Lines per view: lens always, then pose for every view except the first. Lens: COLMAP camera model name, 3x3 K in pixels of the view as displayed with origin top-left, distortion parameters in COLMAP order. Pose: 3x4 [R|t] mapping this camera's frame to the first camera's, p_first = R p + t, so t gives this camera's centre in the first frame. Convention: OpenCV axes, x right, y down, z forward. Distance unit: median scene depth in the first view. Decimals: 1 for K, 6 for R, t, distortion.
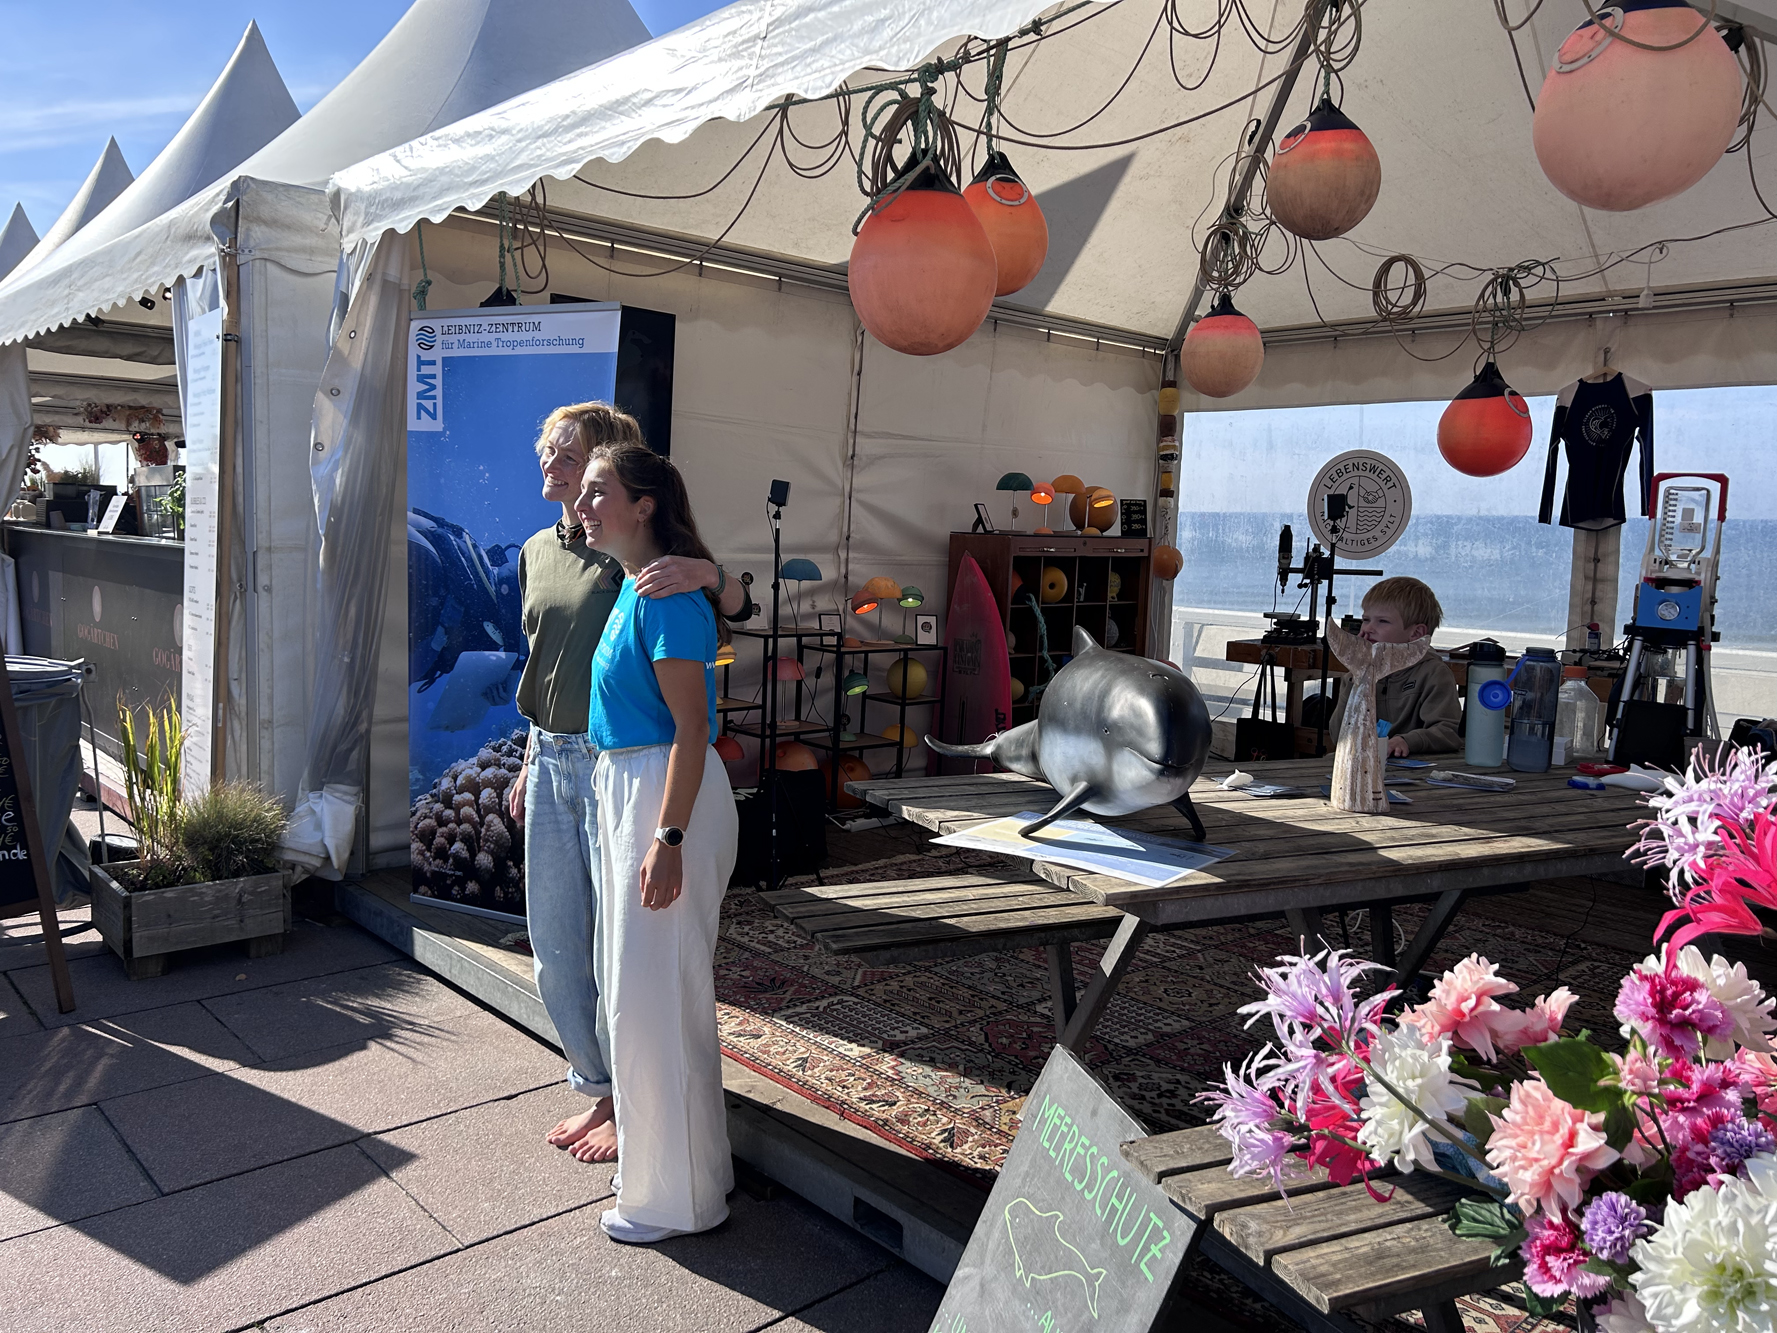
lens RADIAL K [[1333.7, 0, 882.6], [0, 1333.7, 651.0], [0, 0, 1]] dist [0.071898, -0.097585]
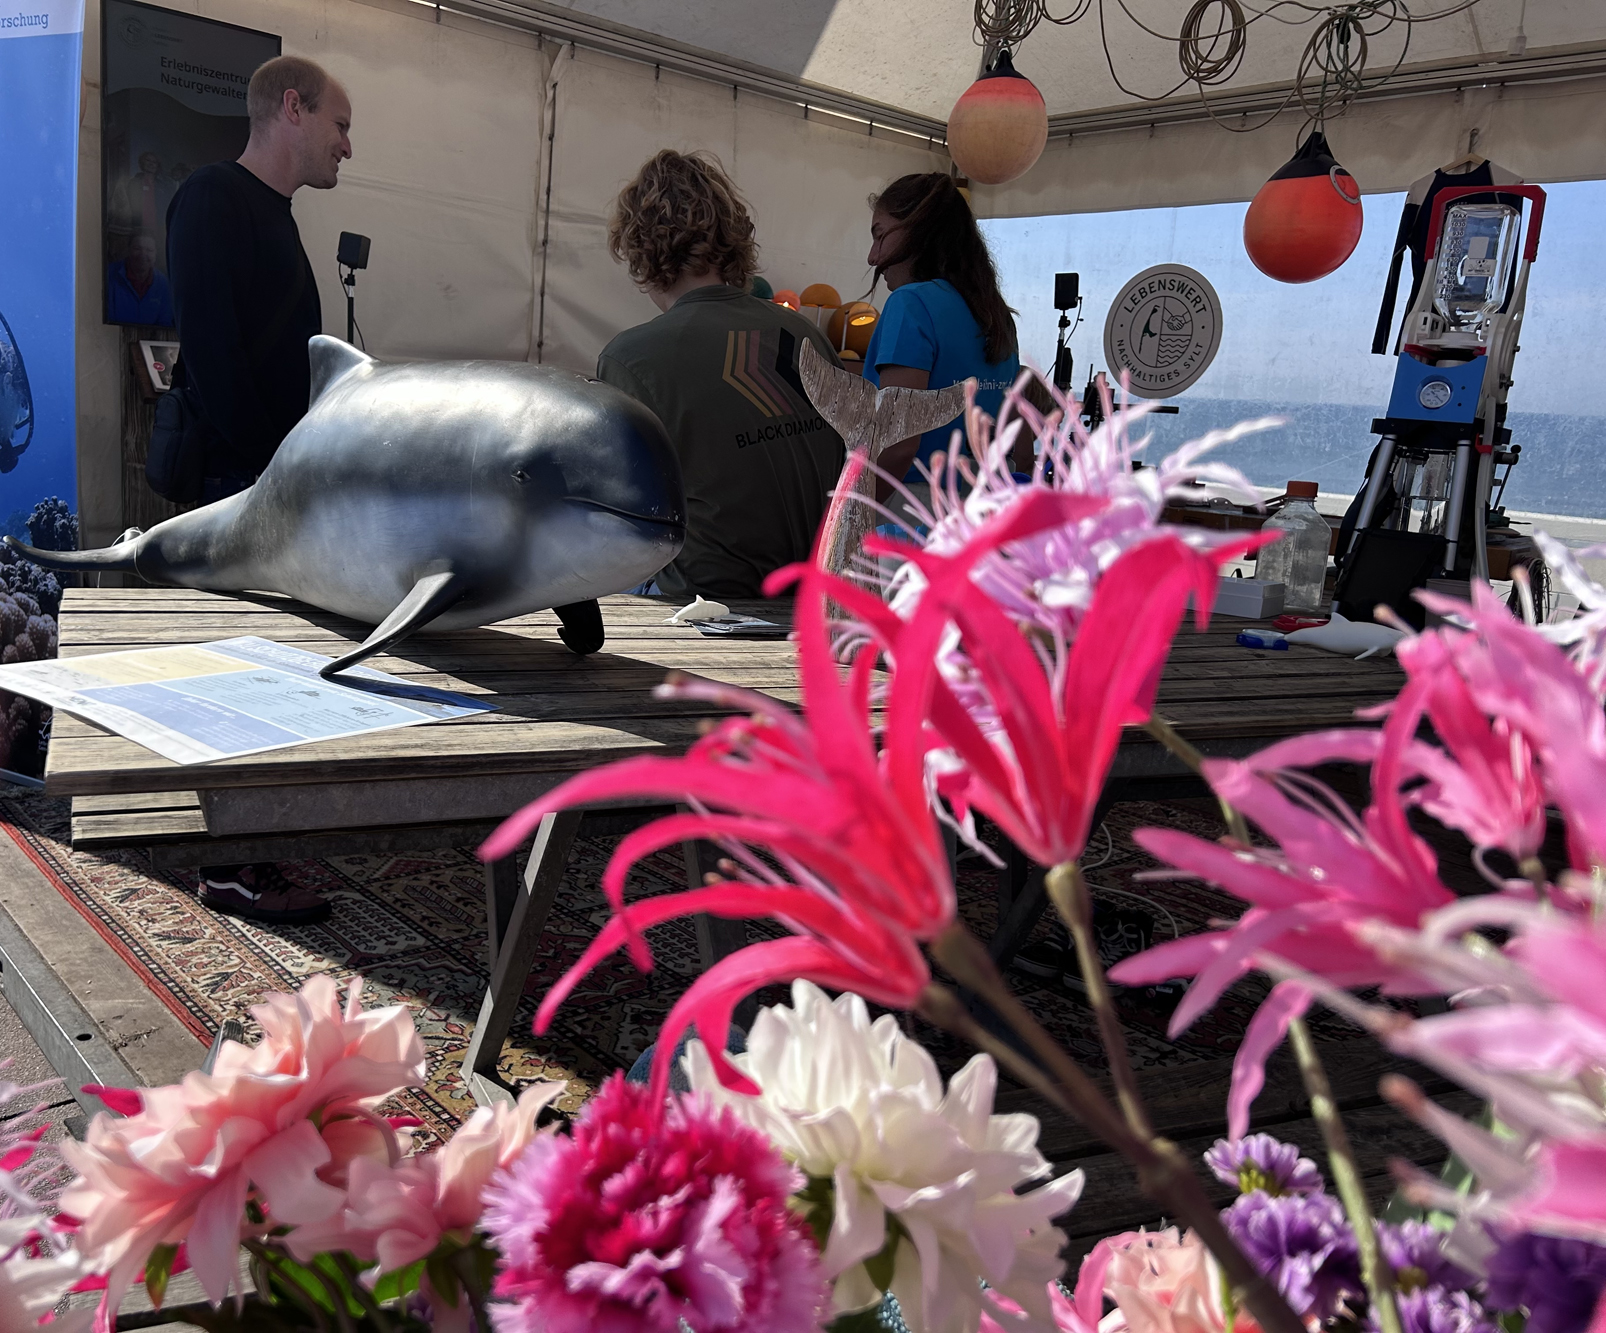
lens RADIAL K [[1344.6, 0, 712.5], [0, 1344.6, 677.4], [0, 0, 1]] dist [0.076240, -0.070922]
pose [[0.998798, 0.042442, -0.024520, 0.121408], [-0.039401, 0.992764, 0.113436, 0.022727], [0.029157, -0.112334, 0.993243, 0.147886]]
